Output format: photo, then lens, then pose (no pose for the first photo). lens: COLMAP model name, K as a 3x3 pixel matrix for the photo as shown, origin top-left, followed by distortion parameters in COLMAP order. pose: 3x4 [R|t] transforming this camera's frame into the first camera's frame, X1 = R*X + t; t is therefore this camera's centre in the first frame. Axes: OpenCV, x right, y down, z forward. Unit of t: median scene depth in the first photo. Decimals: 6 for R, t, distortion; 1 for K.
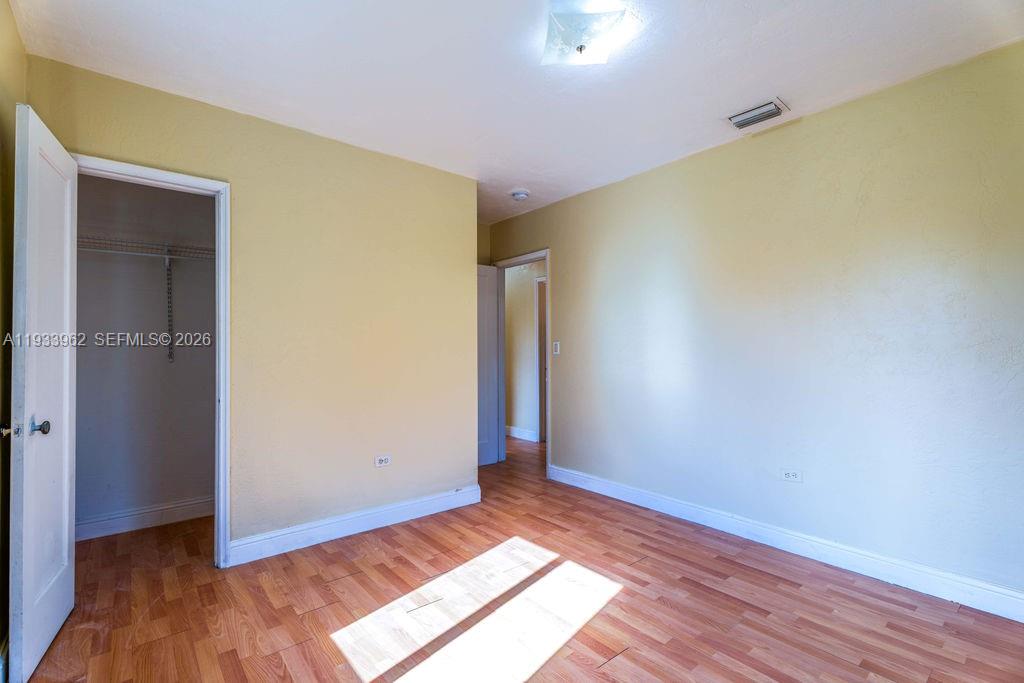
lens RADIAL K [[463.0, 0, 496.4], [0, 463.0, 331.8], [0, 0, 1]] dist [0.001402, 0.000307]
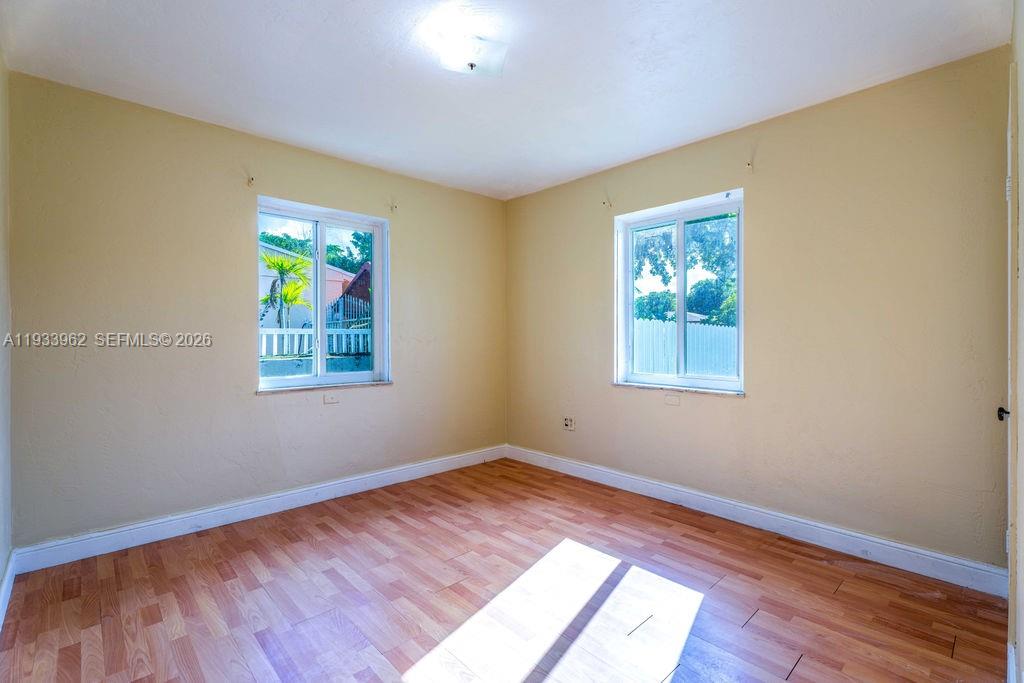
lens RADIAL K [[463.0, 0, 496.4], [0, 463.0, 331.8], [0, 0, 1]] dist [0.001402, 0.000307]
pose [[-0.997508, -0.000211, -0.070558, 0.165171], [0.002290, 0.999372, -0.035364, 0.052255], [0.070521, -0.035437, -0.996881, 1.644610]]
